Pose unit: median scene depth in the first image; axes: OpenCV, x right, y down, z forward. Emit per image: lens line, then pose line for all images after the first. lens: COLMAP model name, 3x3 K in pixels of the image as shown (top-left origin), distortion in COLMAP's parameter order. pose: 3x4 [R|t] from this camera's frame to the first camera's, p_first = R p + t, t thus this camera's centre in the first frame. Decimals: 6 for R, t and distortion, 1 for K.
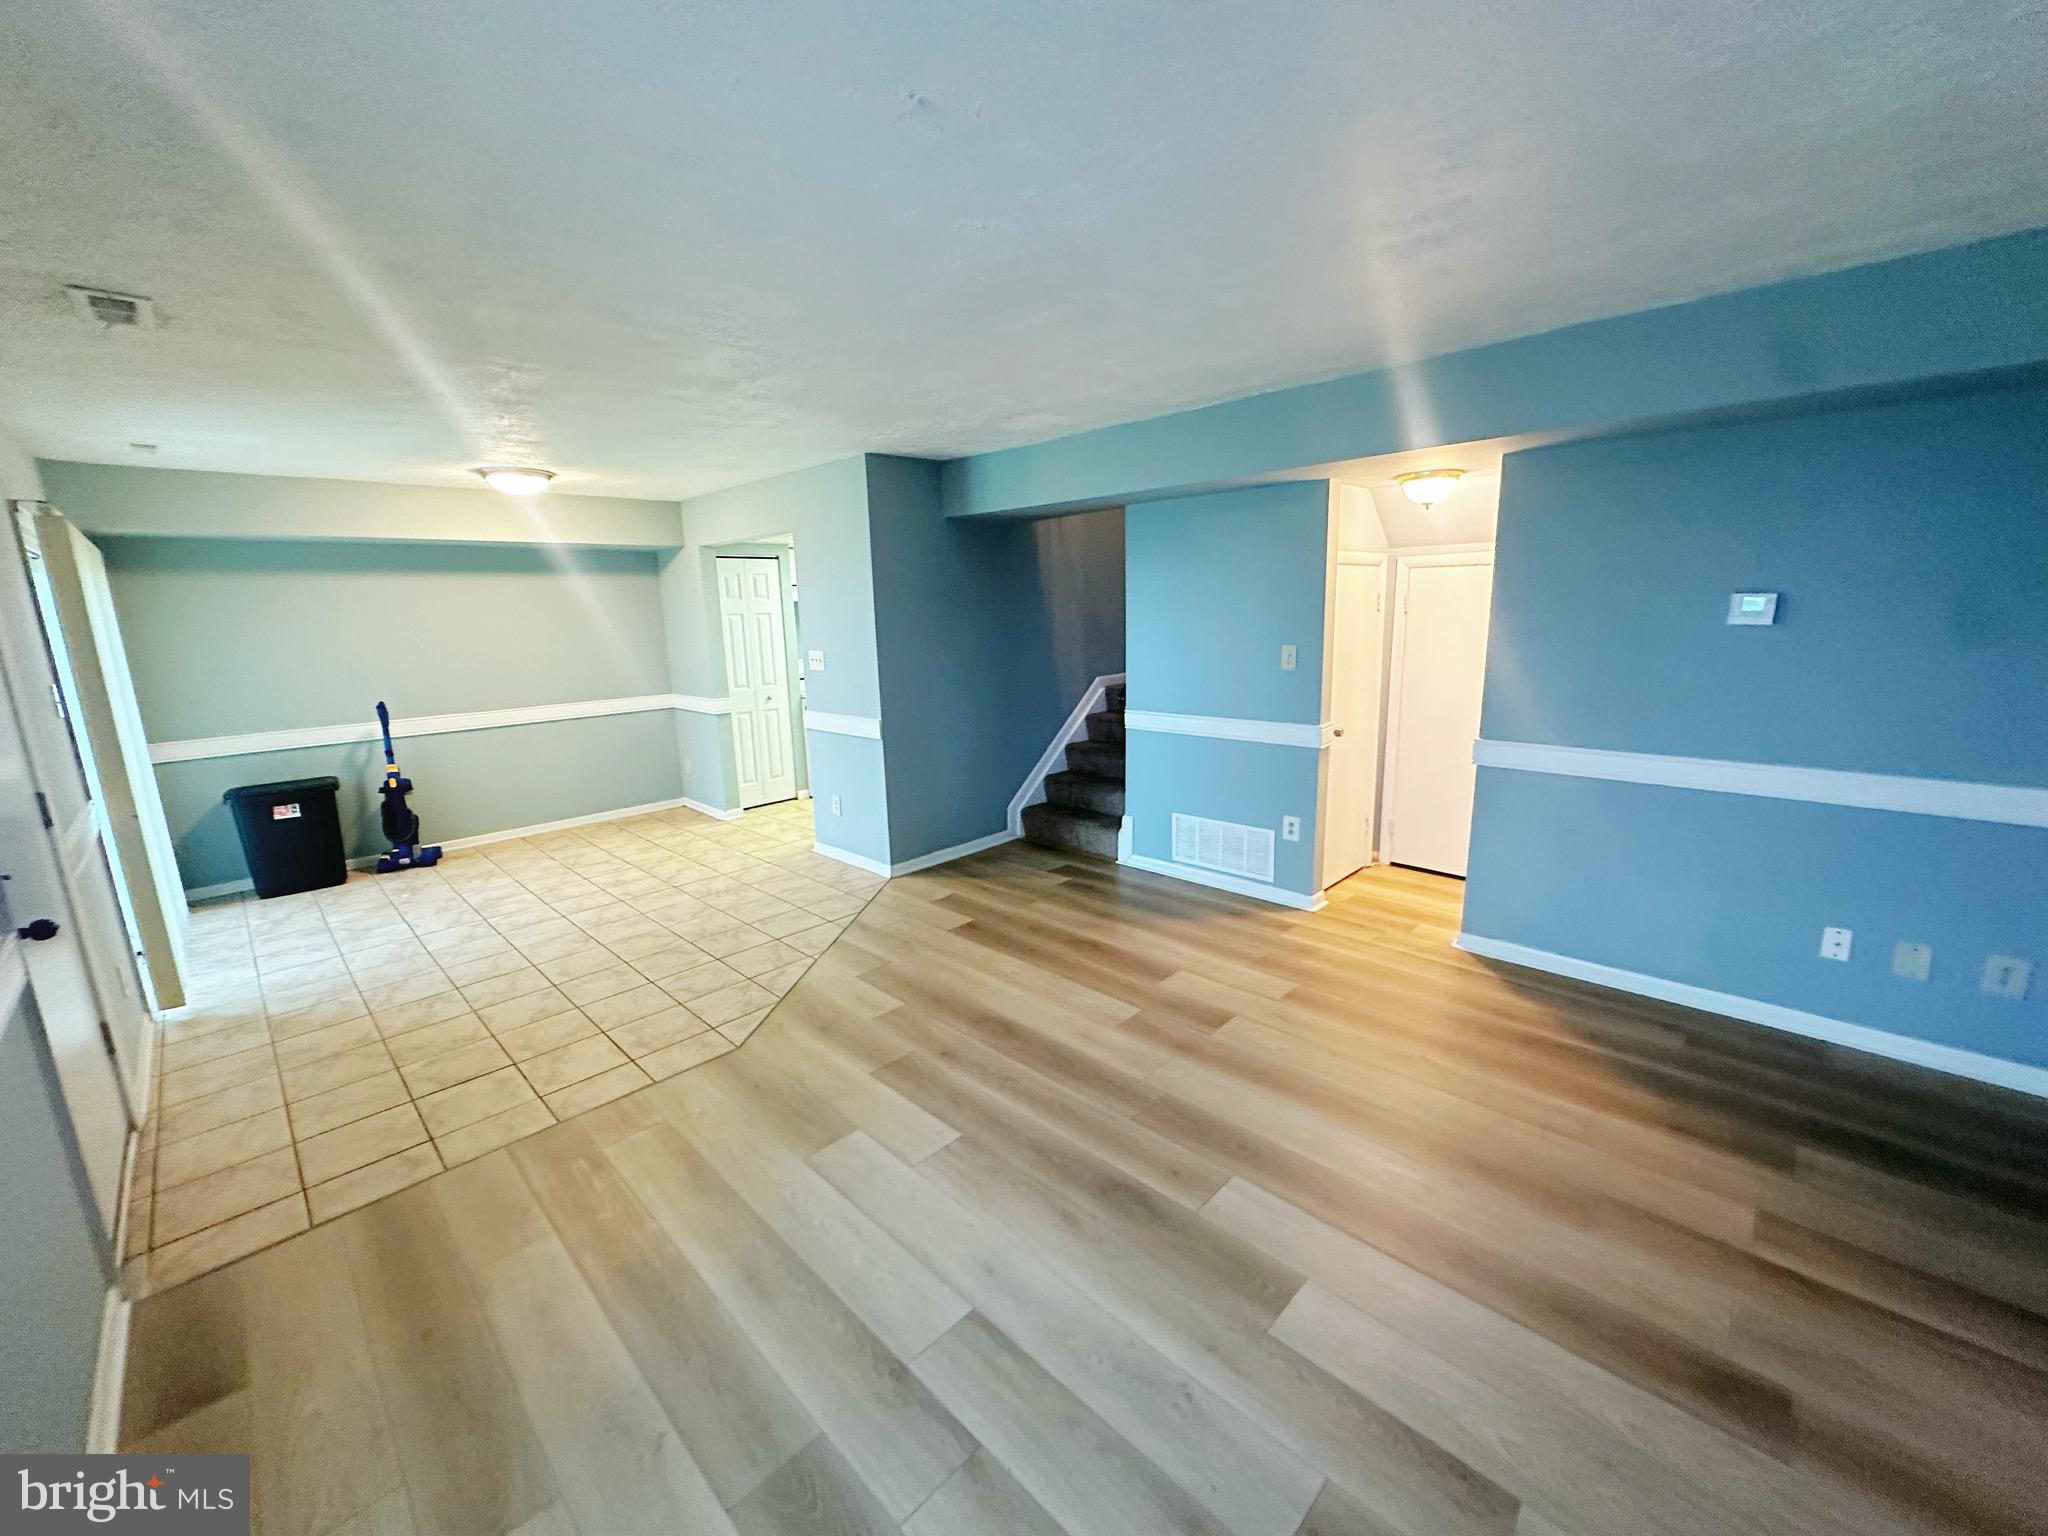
lens RADIAL K [[814.7, 0, 1020.2], [0, 814.7, 767.5], [0, 0, 1]] dist [0.001853, 0.000267]
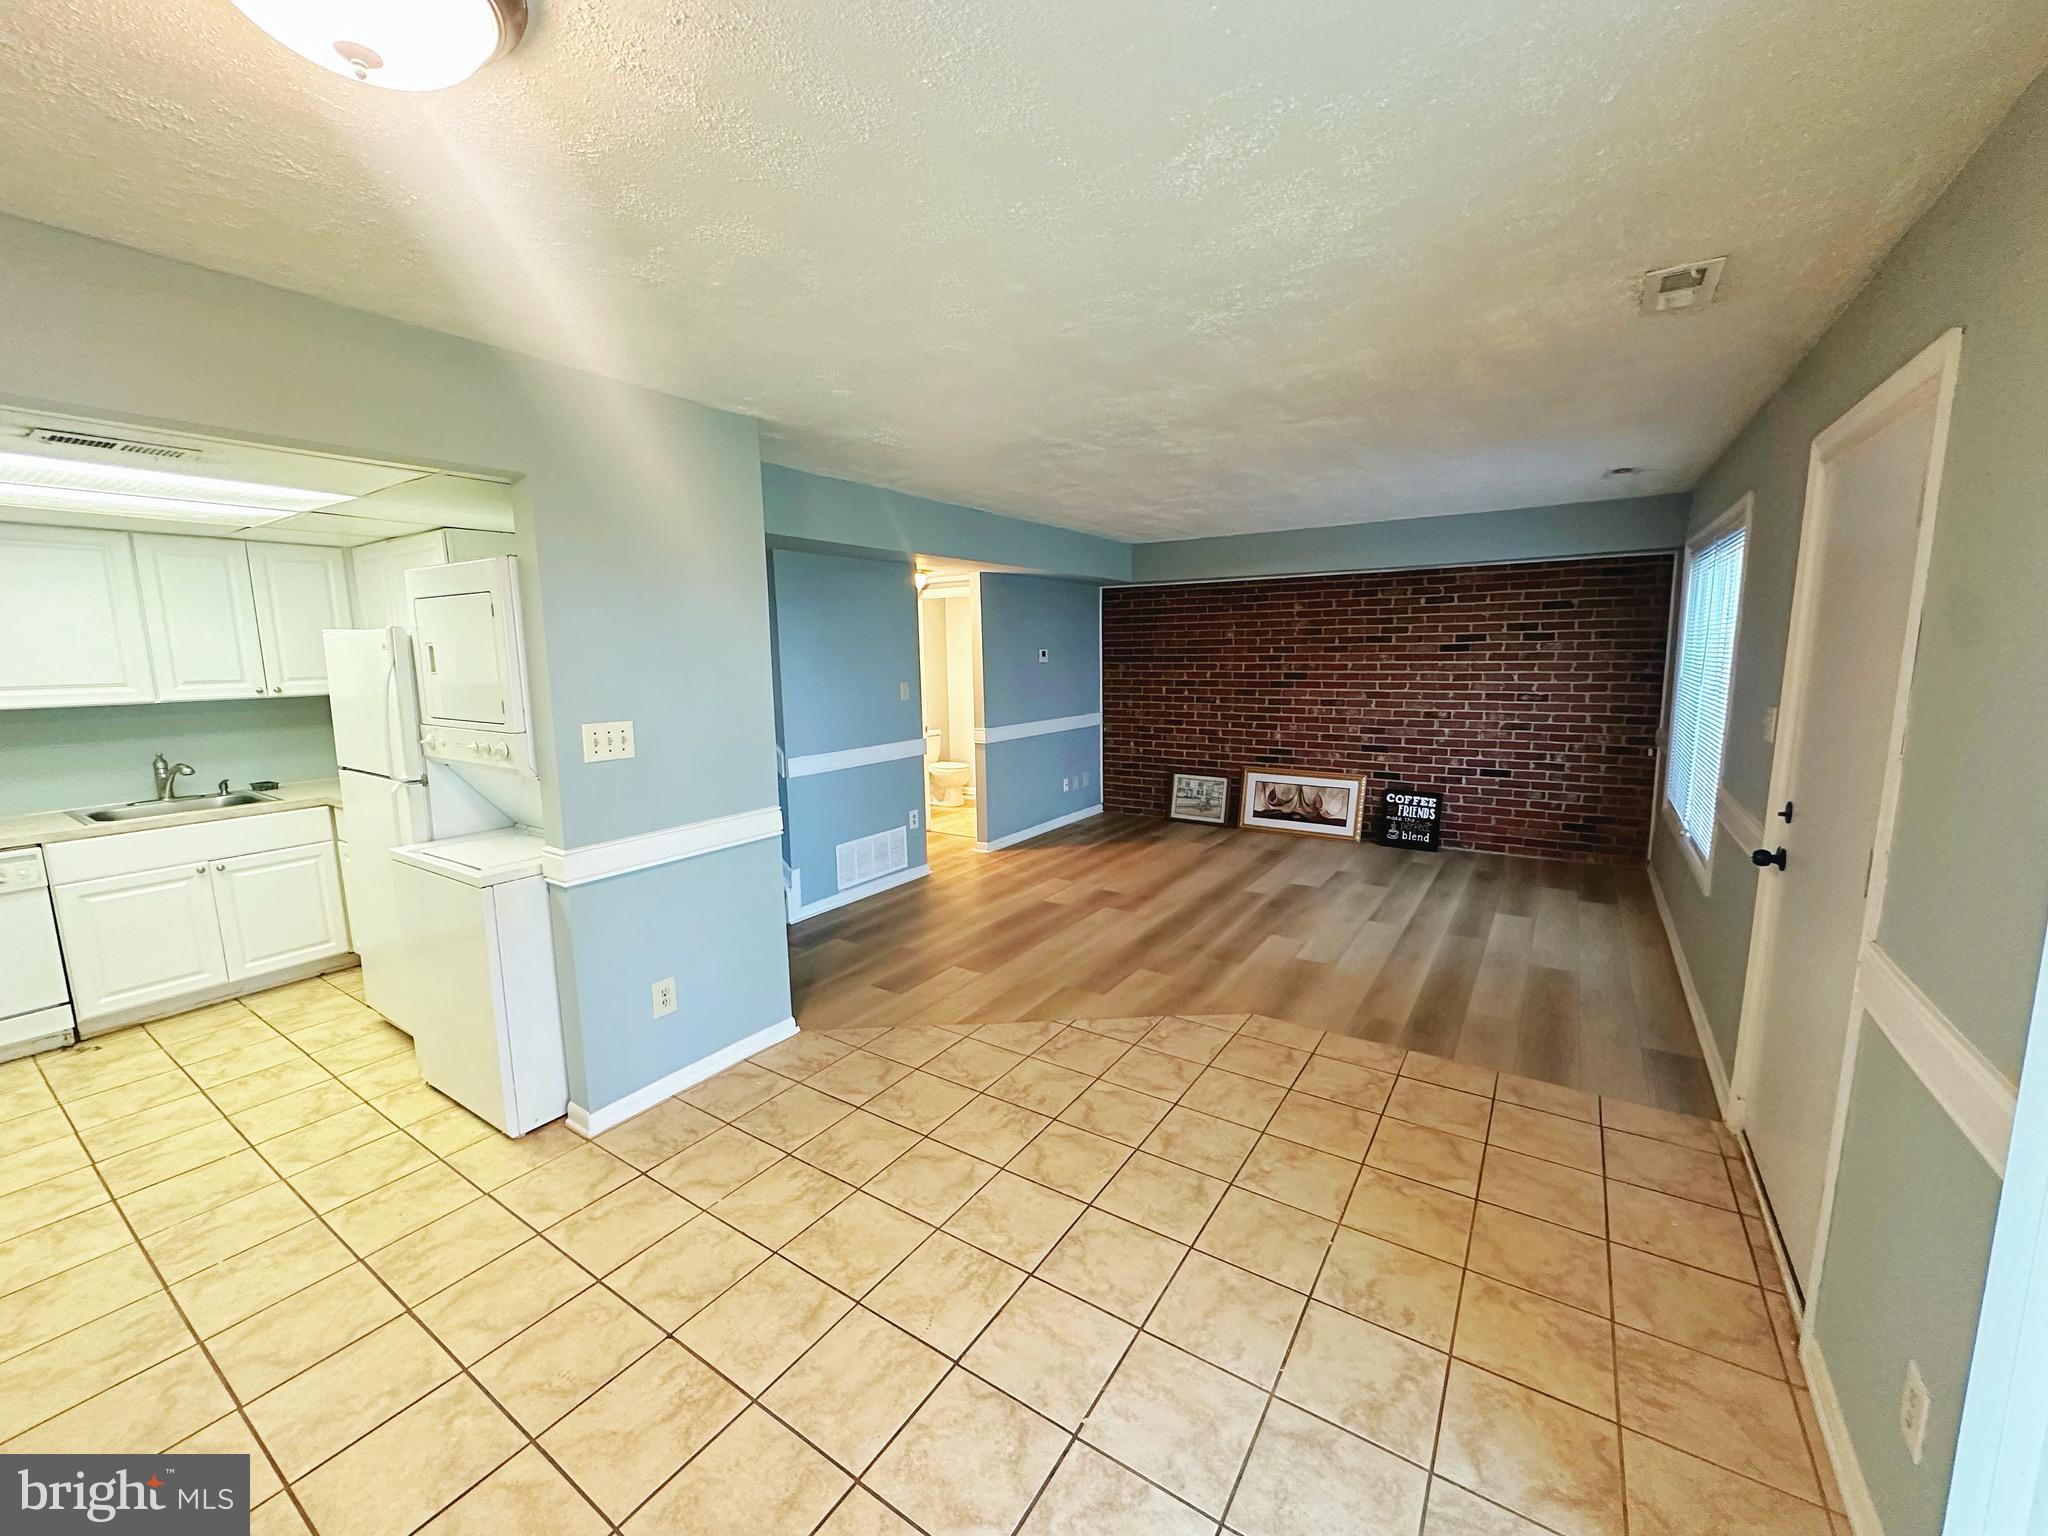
lens RADIAL K [[814.7, 0, 1020.2], [0, 814.7, 767.5], [0, 0, 1]] dist [0.001853, 0.000267]
pose [[-0.188862, -0.109795, 0.975846, -1.165602], [0.212810, 0.965539, 0.149822, -0.199660], [-0.958667, 0.235966, -0.158988, 1.206731]]
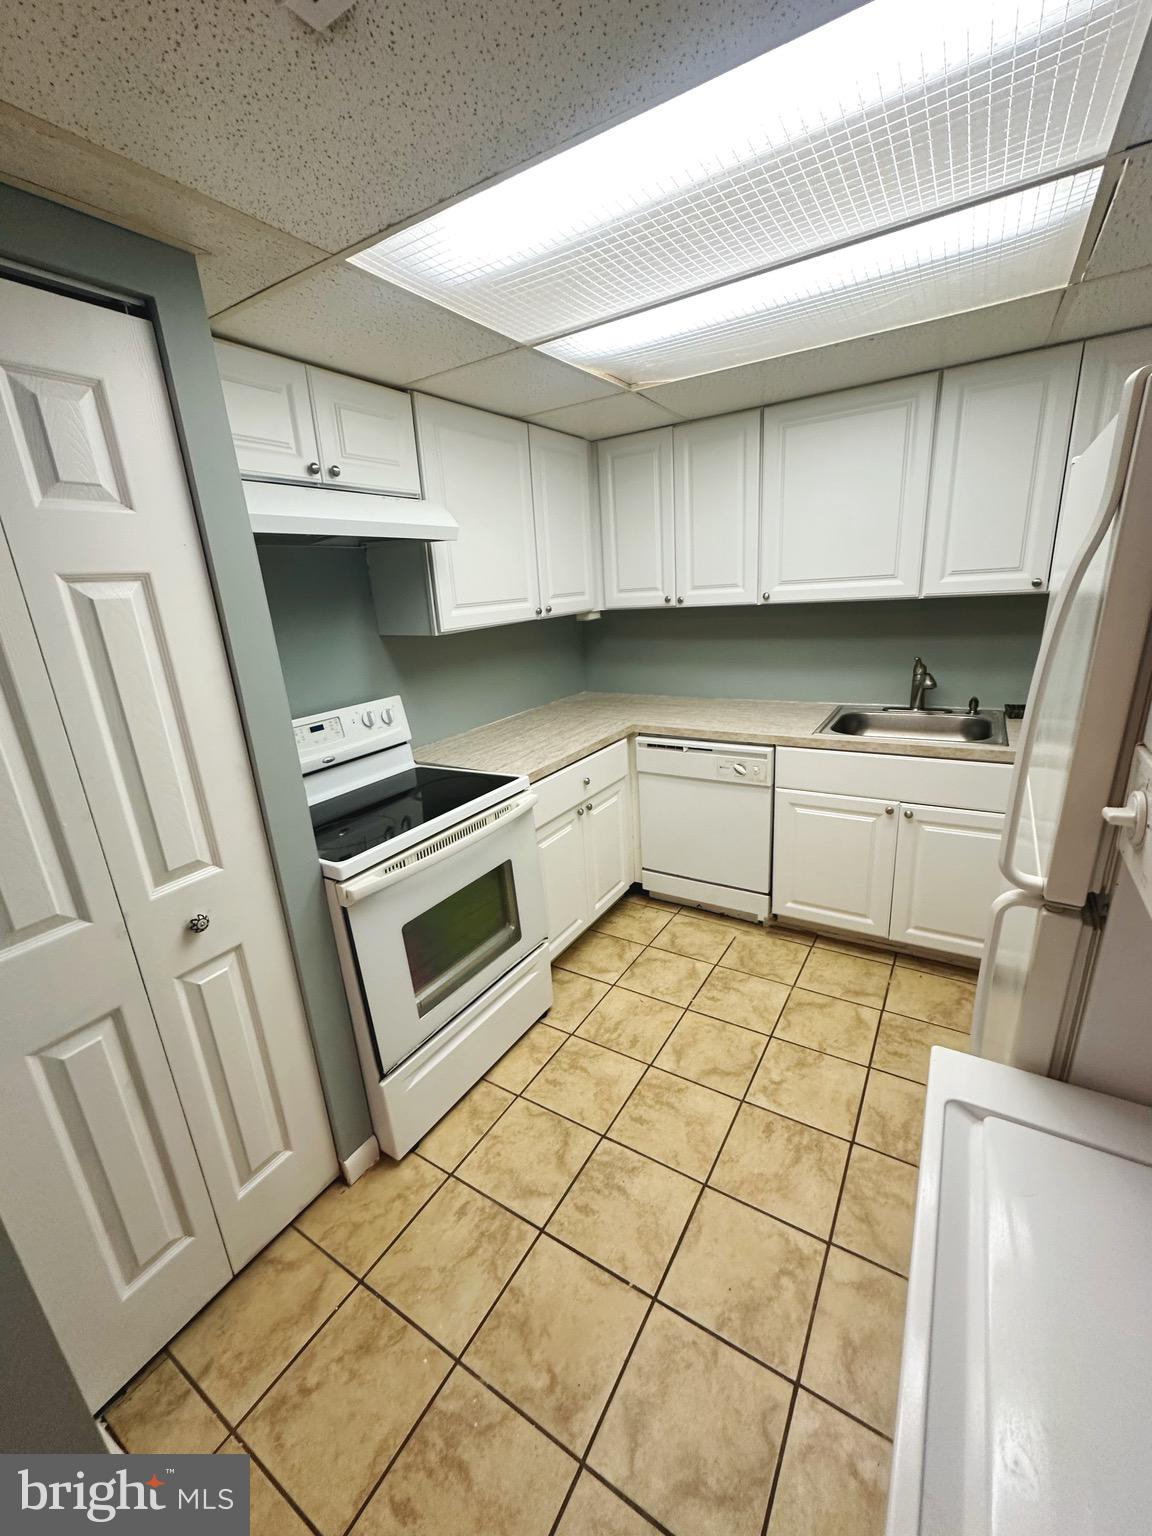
lens RADIAL K [[611.1, 0, 576.0], [0, 611.1, 768.0], [0, 0, 1]] dist [0.001853, 0.000267]
pose [[0.974432, -0.095131, 0.203548, -0.432562], [0.078190, 0.992893, 0.089726, -0.266312], [-0.210637, -0.071517, 0.974945, 1.510232]]
